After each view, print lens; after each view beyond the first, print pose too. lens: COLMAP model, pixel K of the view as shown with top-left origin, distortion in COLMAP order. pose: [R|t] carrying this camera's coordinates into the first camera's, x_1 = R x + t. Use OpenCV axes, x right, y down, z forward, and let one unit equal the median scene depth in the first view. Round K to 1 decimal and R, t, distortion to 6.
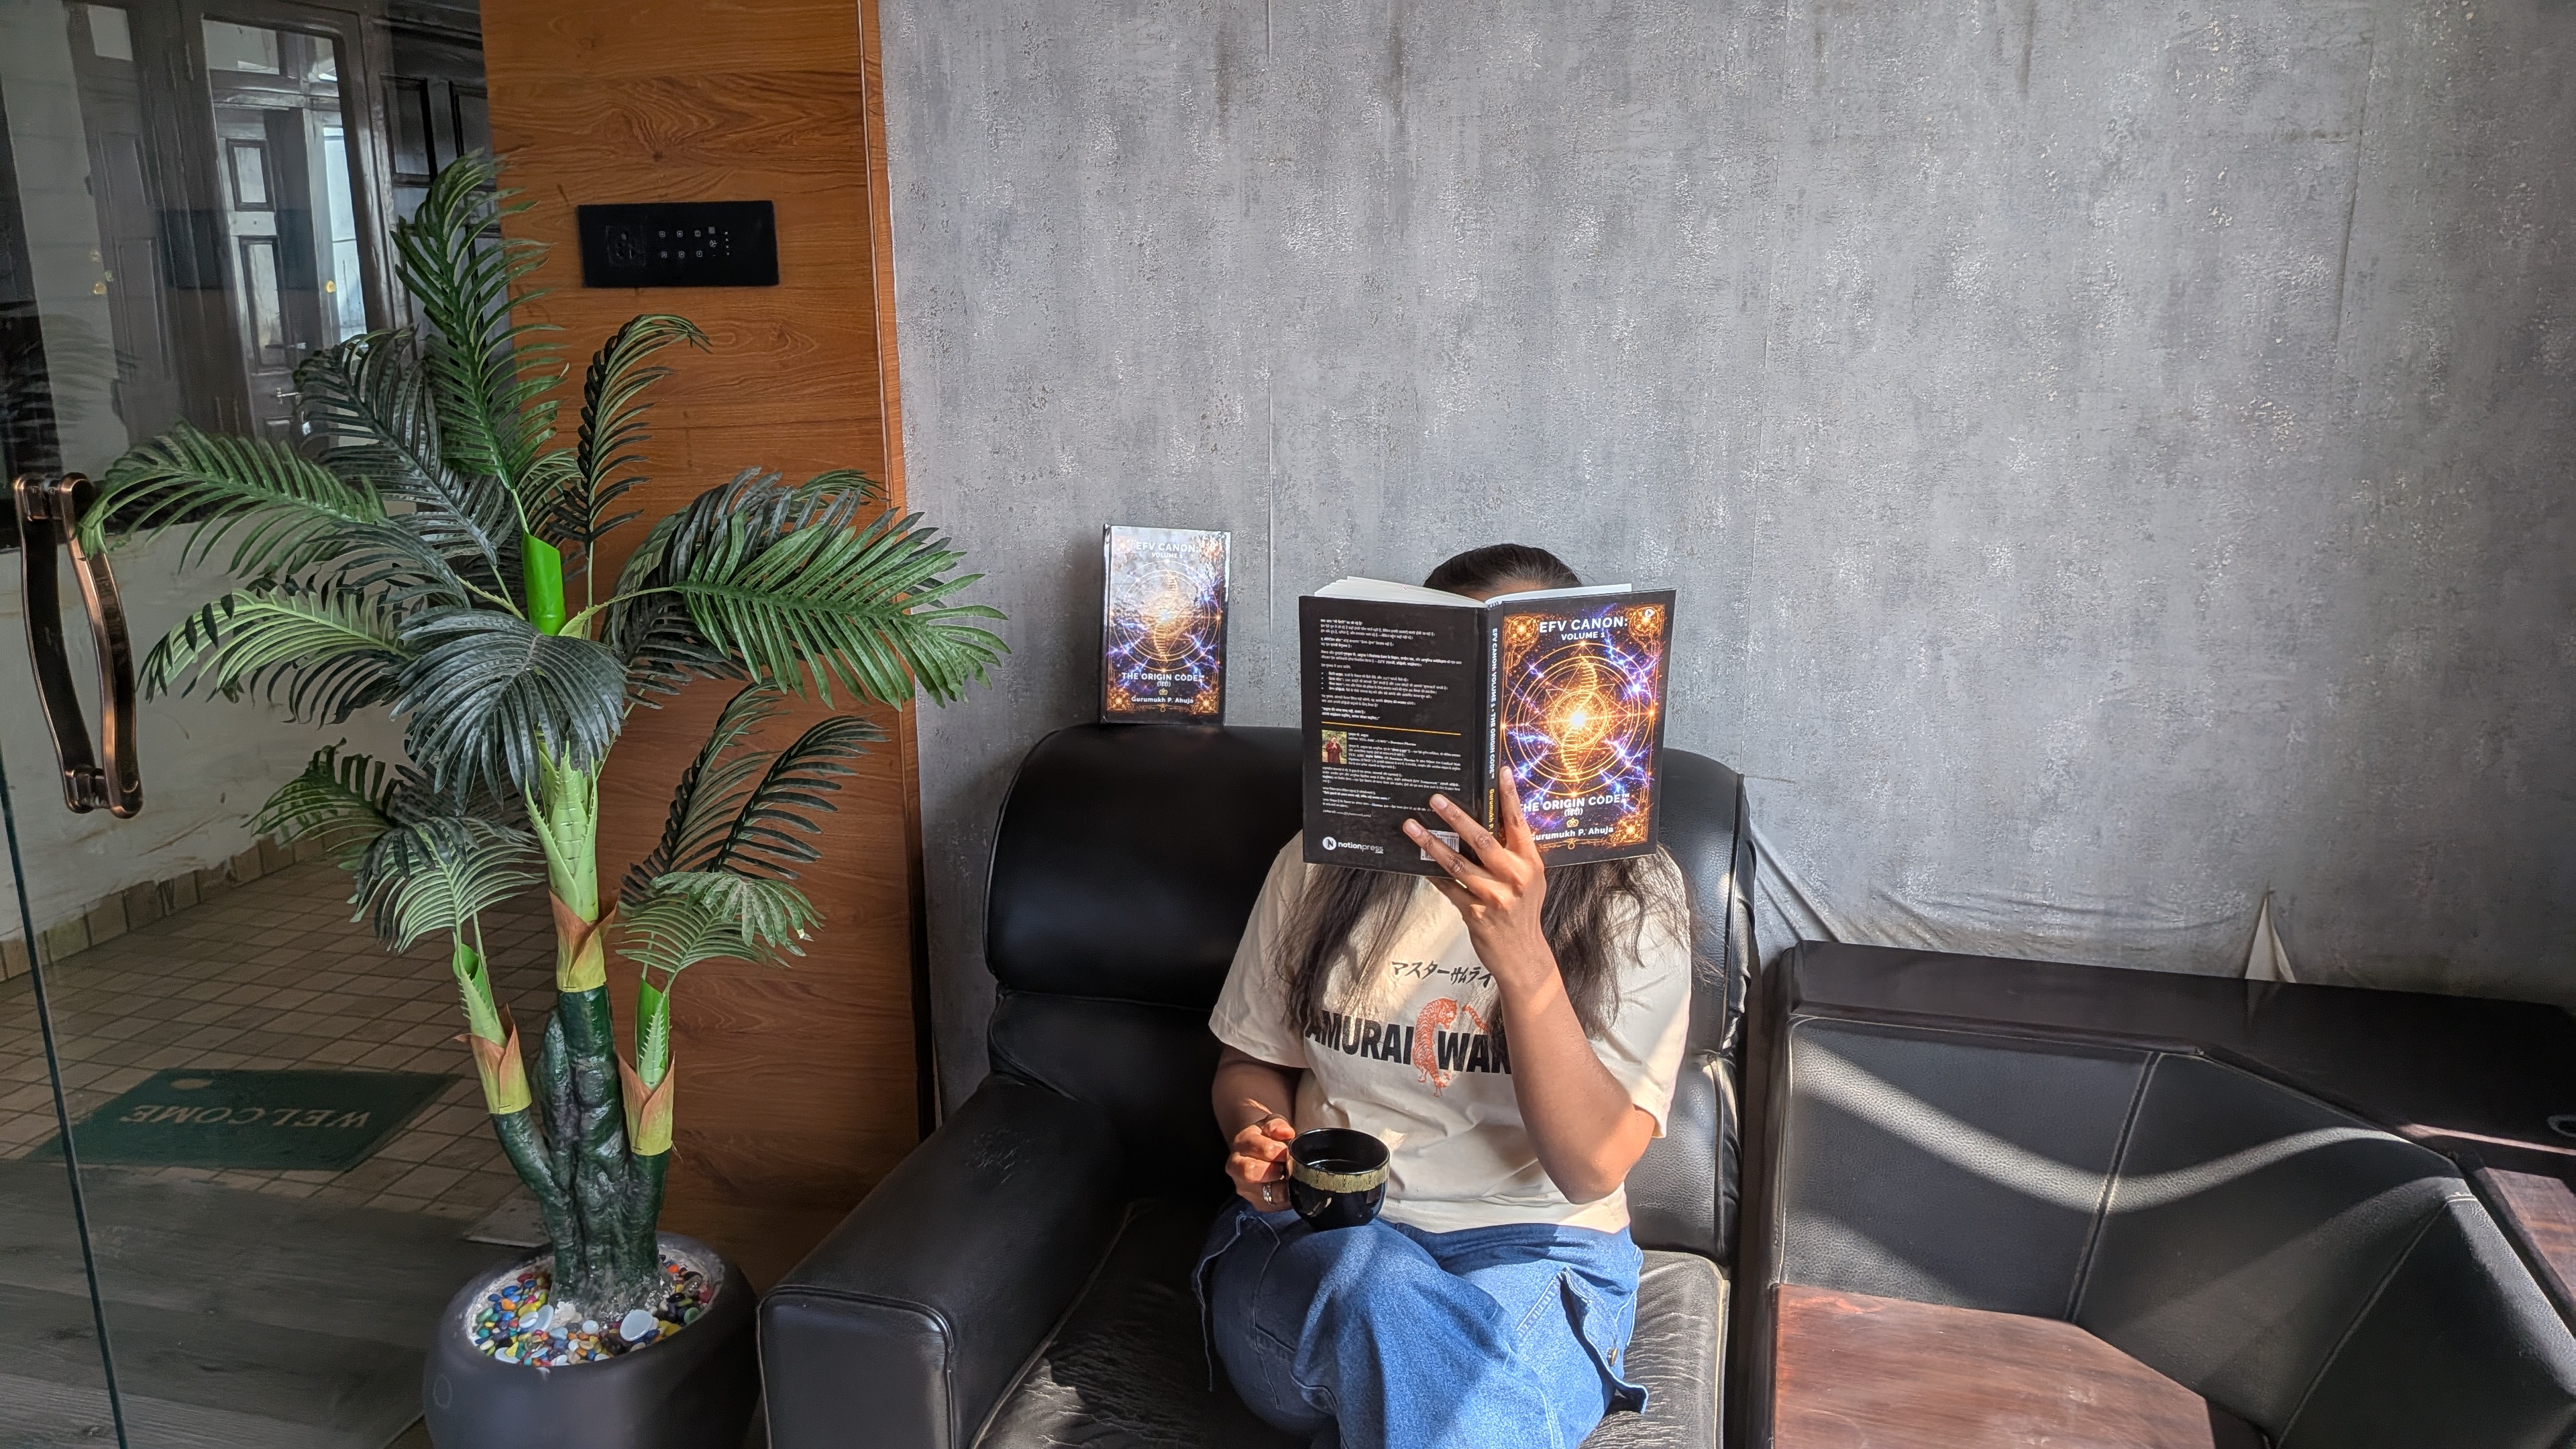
lens RADIAL K [[1847.2, 0, 1288.0], [0, 1847.2, 724.5], [0, 0, 1]] dist [0.108480, -0.218664]
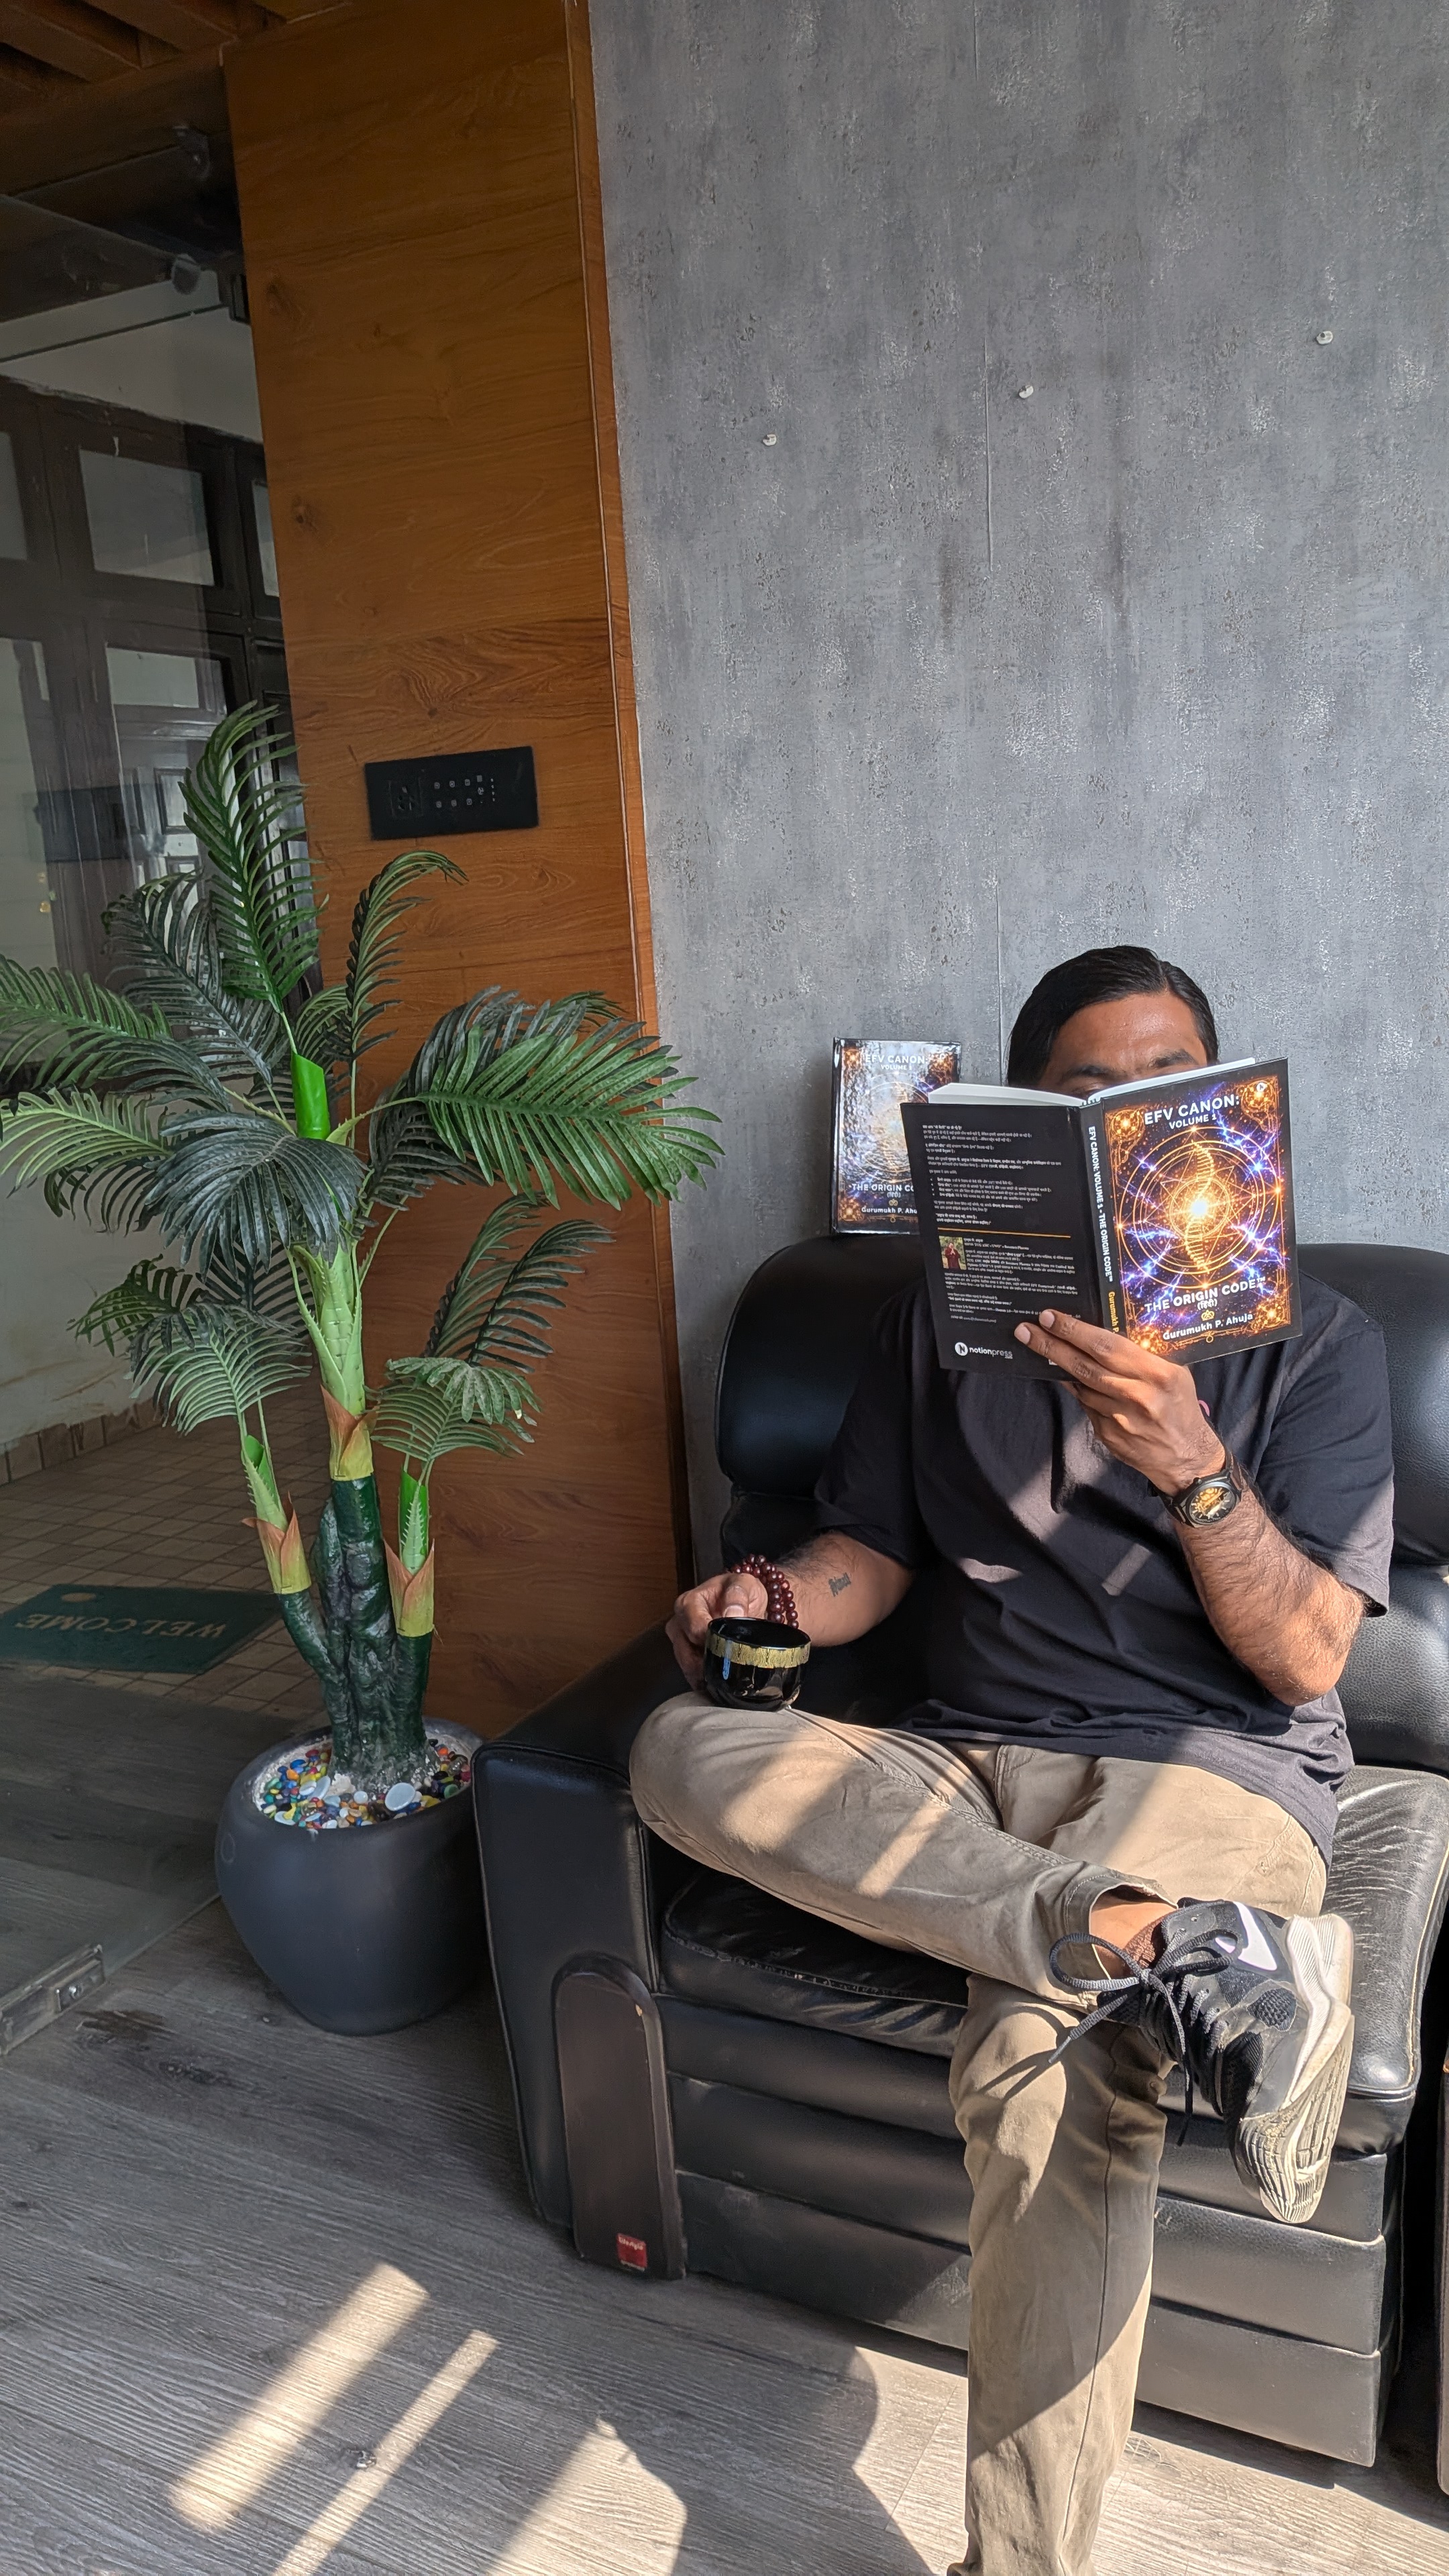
lens RADIAL K [[1847.2, 0, 768.8], [0, 1847.2, 1278.0], [0, 0, 1]] dist [0.108480, -0.218664]
pose [[0.978615, -0.004987, -0.205641, 0.077927], [0.001494, 0.999852, -0.017140, 0.043511], [0.205696, 0.016466, 0.978477, -0.003137]]
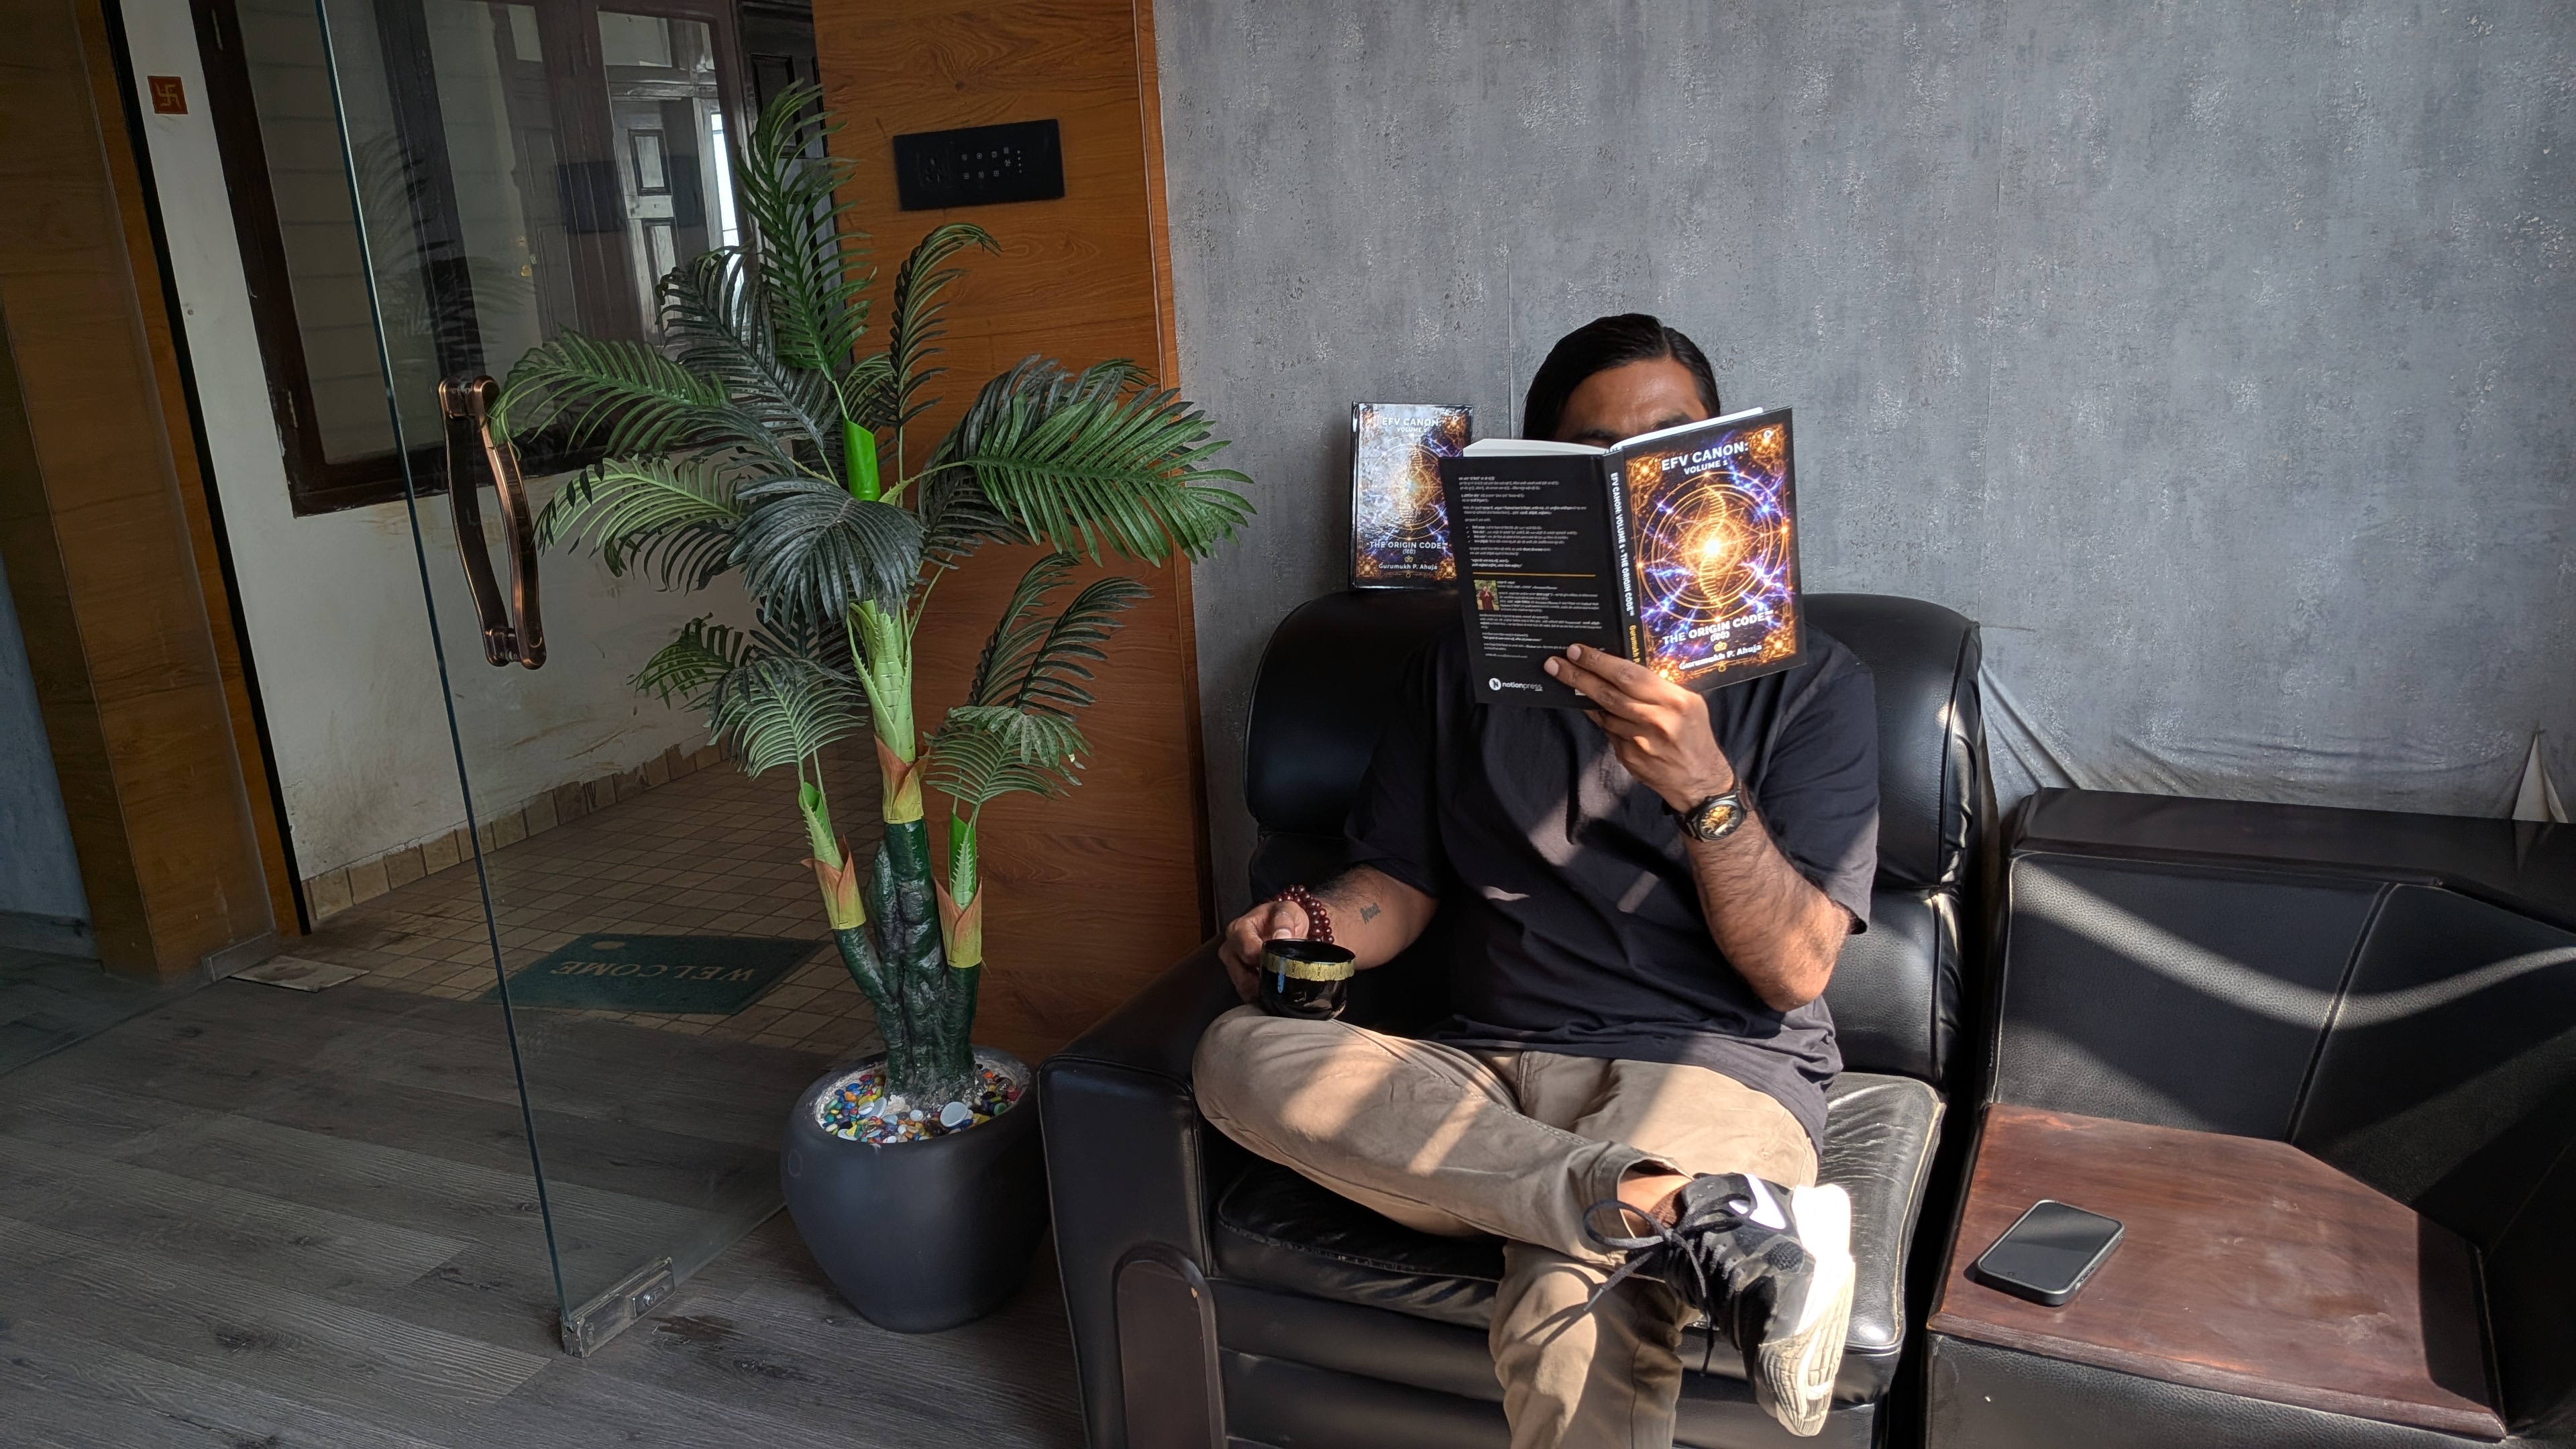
lens RADIAL K [[1832.0, 0, 1263.8], [0, 1832.0, 746.1], [0, 0, 1]] dist [0.090947, -0.143245]
pose [[0.980917, -0.000541, -0.194428, 0.059611], [0.008748, 0.999106, 0.041353, 0.048892], [0.194232, -0.042264, 0.980045, -0.065424]]
